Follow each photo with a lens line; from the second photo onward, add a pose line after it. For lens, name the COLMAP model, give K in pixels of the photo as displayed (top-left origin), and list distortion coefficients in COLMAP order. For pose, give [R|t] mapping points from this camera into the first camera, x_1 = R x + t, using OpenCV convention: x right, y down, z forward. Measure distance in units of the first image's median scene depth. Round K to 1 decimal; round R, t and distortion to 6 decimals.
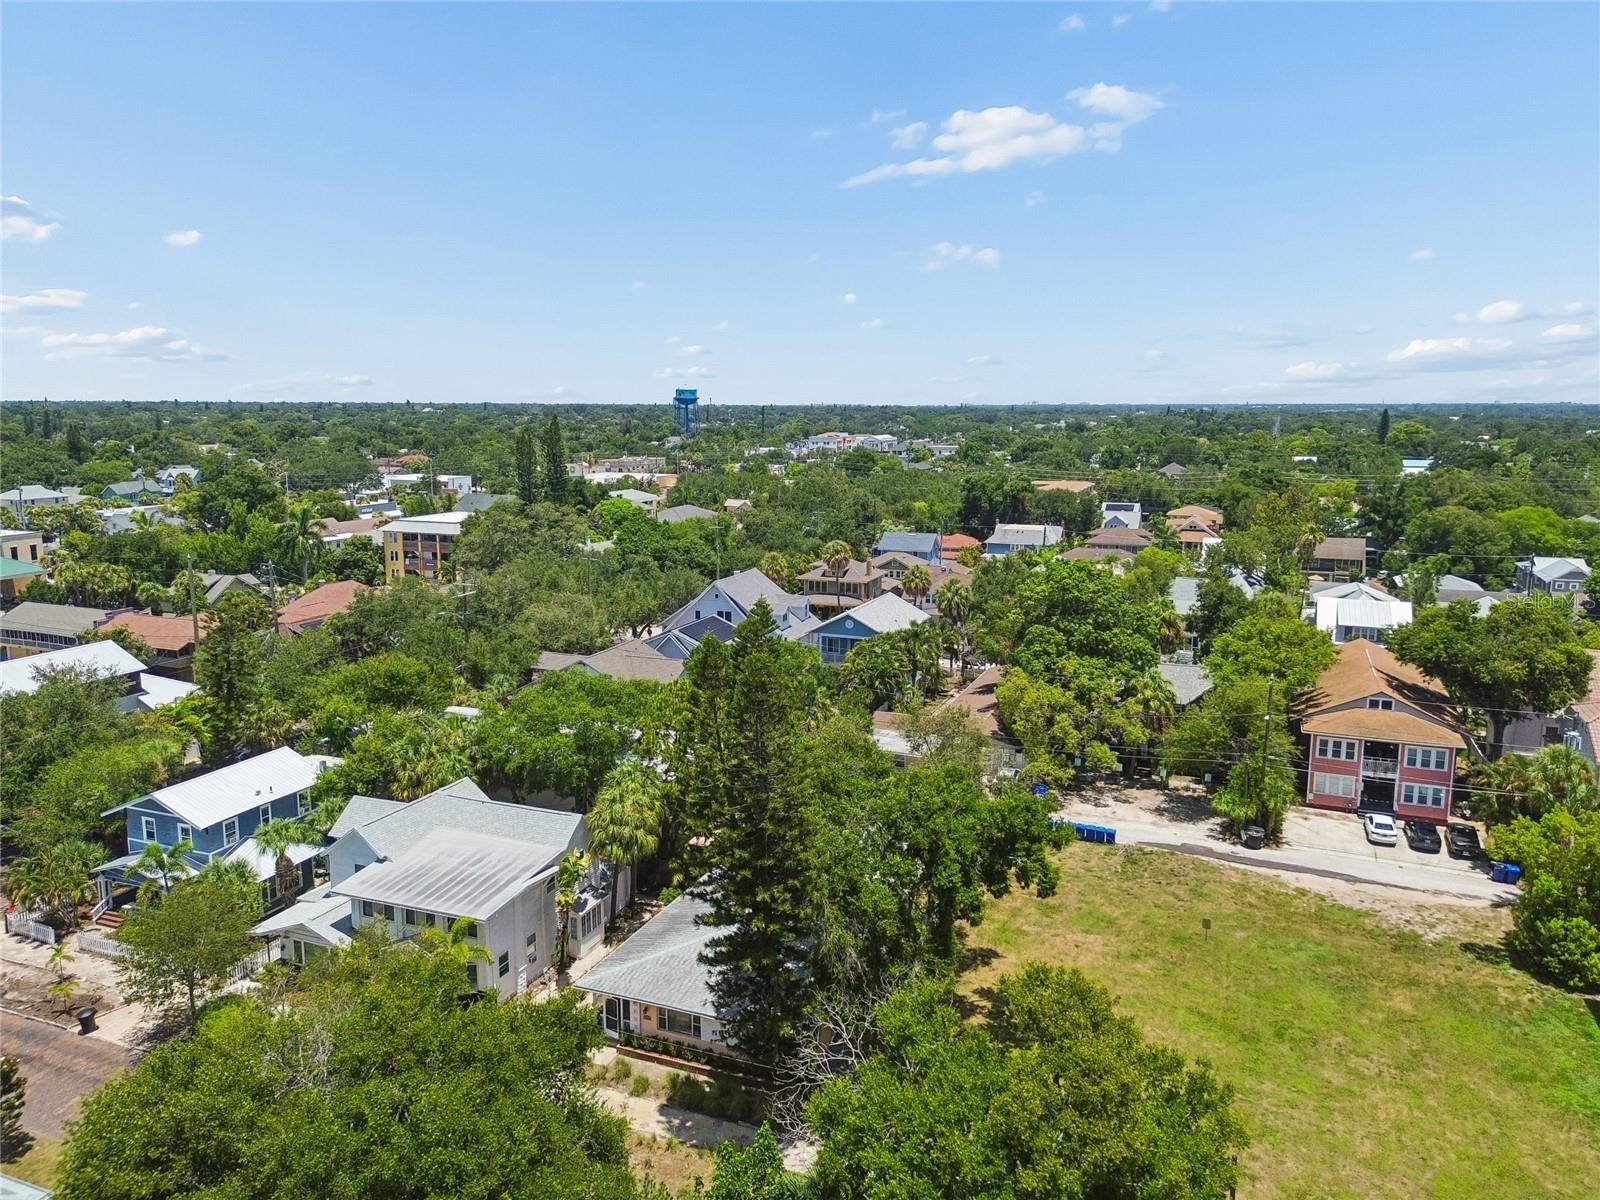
lens RADIAL K [[1141.2, 0, 804.2], [0, 1141.2, 598.0], [0, 0, 1]] dist [0.047464, -0.017014]
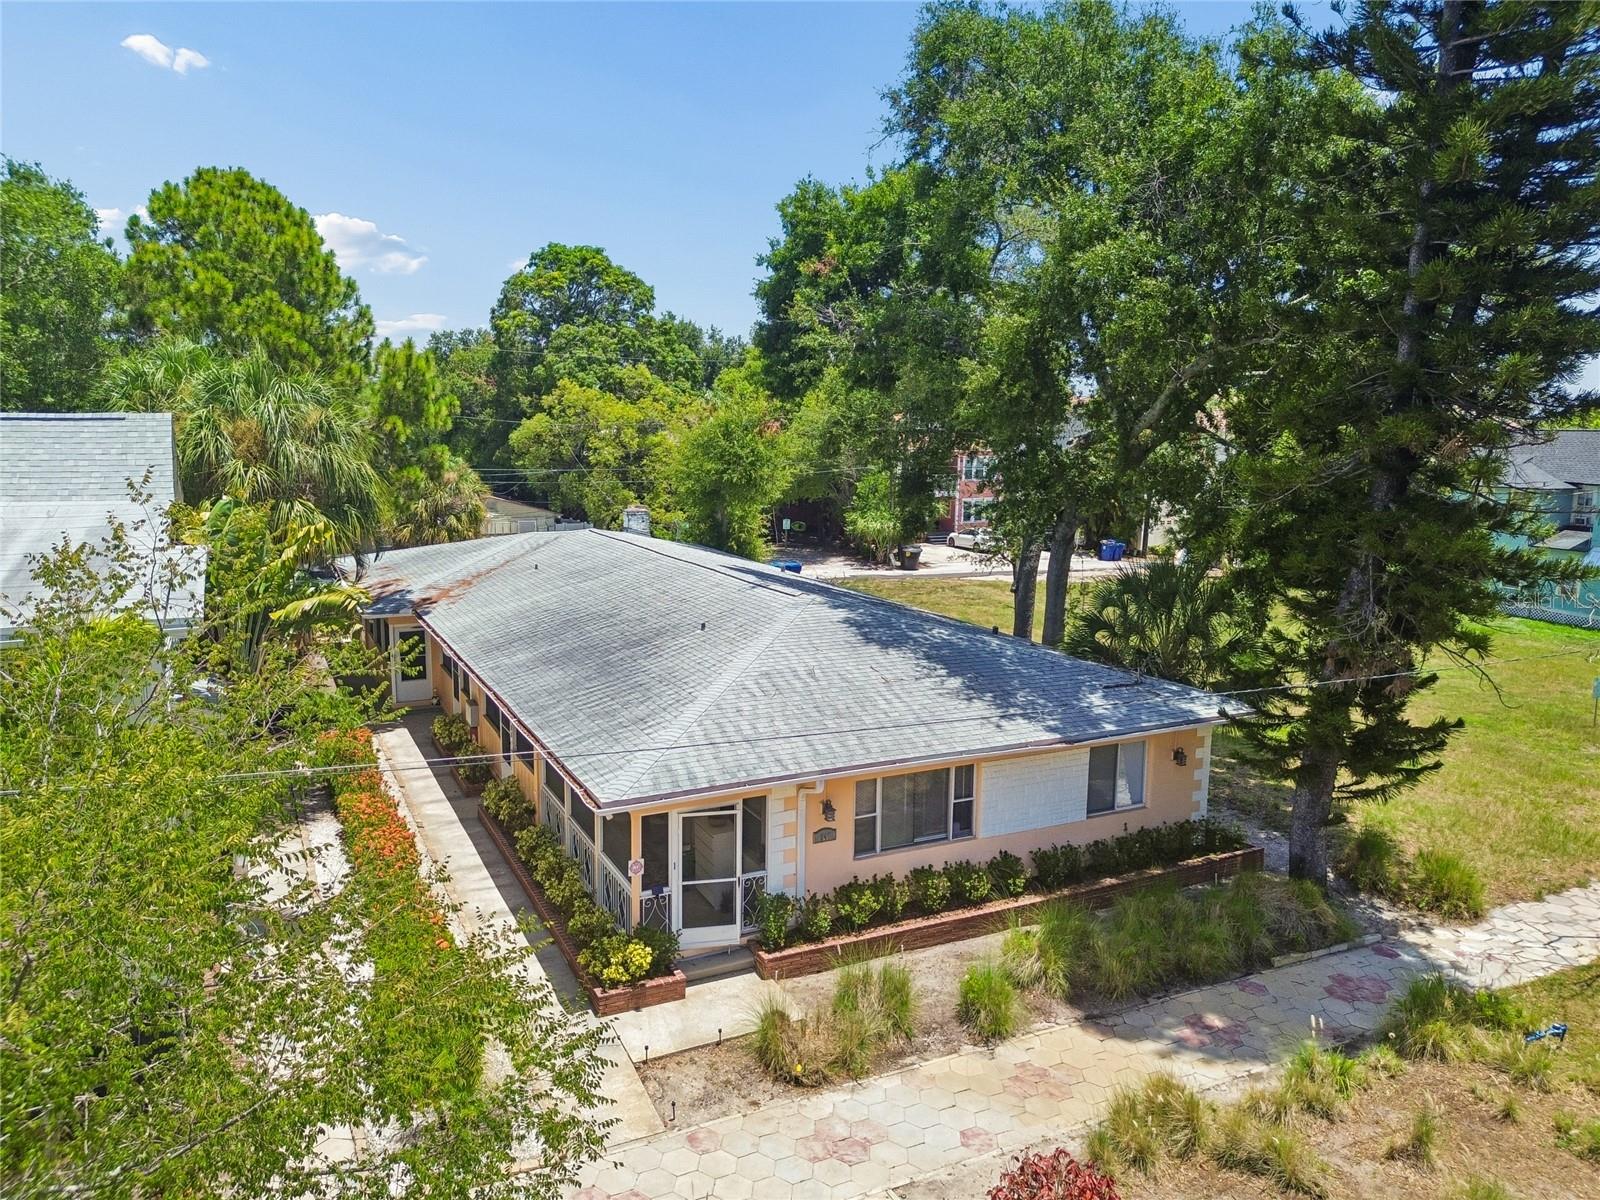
lens RADIAL K [[1141.2, 0, 809.7], [0, 1141.2, 567.3], [0, 0, 1]] dist [0.047464, -0.017014]
pose [[0.659547, -0.094693, 0.745675, -0.233727], [0.116720, 0.992902, 0.022850, 0.179758], [-0.742546, 0.071964, 0.665918, 0.498631]]
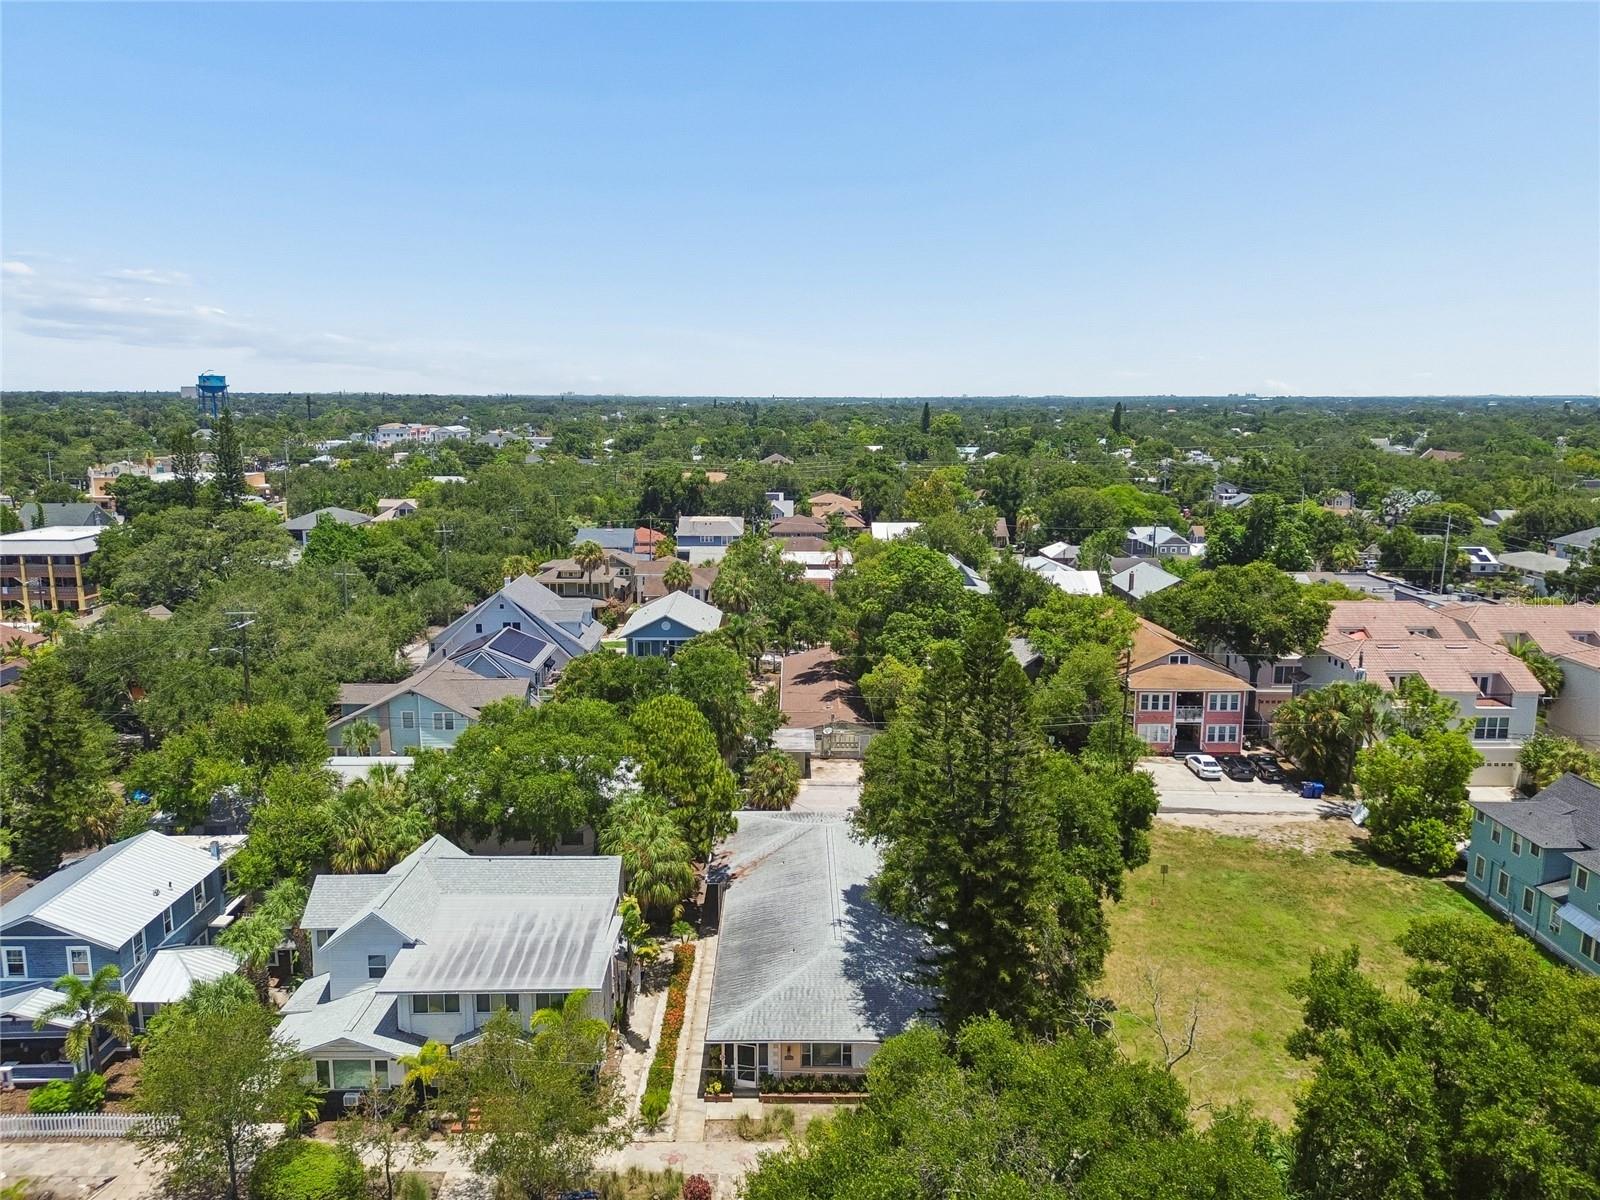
lens RADIAL K [[1141.2, 0, 798.7], [0, 1141.2, 598.3], [0, 0, 1]] dist [0.047464, -0.017014]
pose [[0.924967, -0.065579, 0.374346, -0.288649], [0.062591, 0.997836, 0.020149, -0.016899], [-0.374857, 0.004794, 0.927070, 0.080754]]
